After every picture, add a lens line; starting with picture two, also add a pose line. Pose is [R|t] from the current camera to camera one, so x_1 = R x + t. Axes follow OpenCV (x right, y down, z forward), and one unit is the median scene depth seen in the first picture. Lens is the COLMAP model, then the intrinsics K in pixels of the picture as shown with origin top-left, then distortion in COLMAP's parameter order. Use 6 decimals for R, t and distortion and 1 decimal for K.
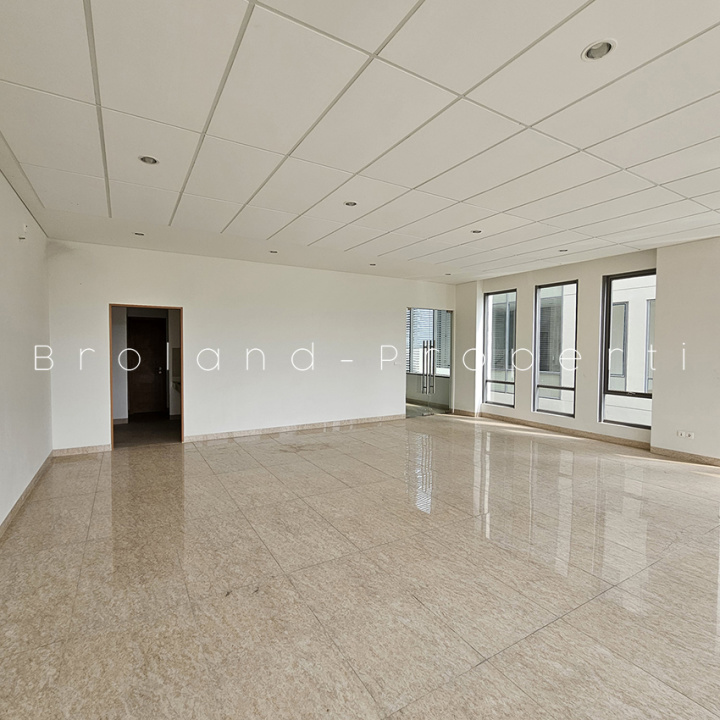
lens RADIAL K [[395.8, 0, 344.2], [0, 395.8, 360.1], [0, 0, 1]] dist [0.034675, -0.000263]
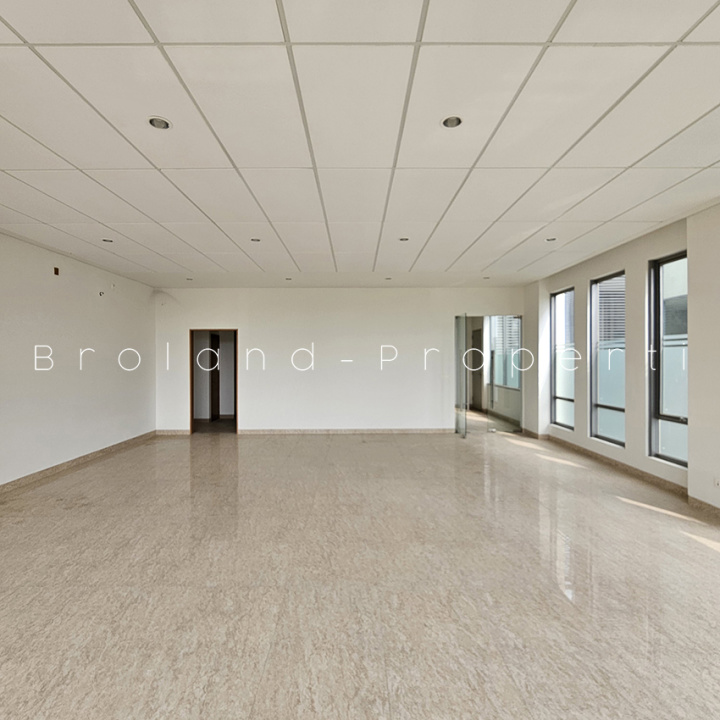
lens RADIAL K [[400.0, 0, 354.3], [0, 400.0, 361.6], [0, 0, 1]] dist [-0.004962, -0.000557]
pose [[0.864846, -0.006532, -0.501994, 0.551075], [-0.008556, 0.999578, -0.027748, 0.005453], [0.501964, 0.028293, 0.864426, 0.074843]]
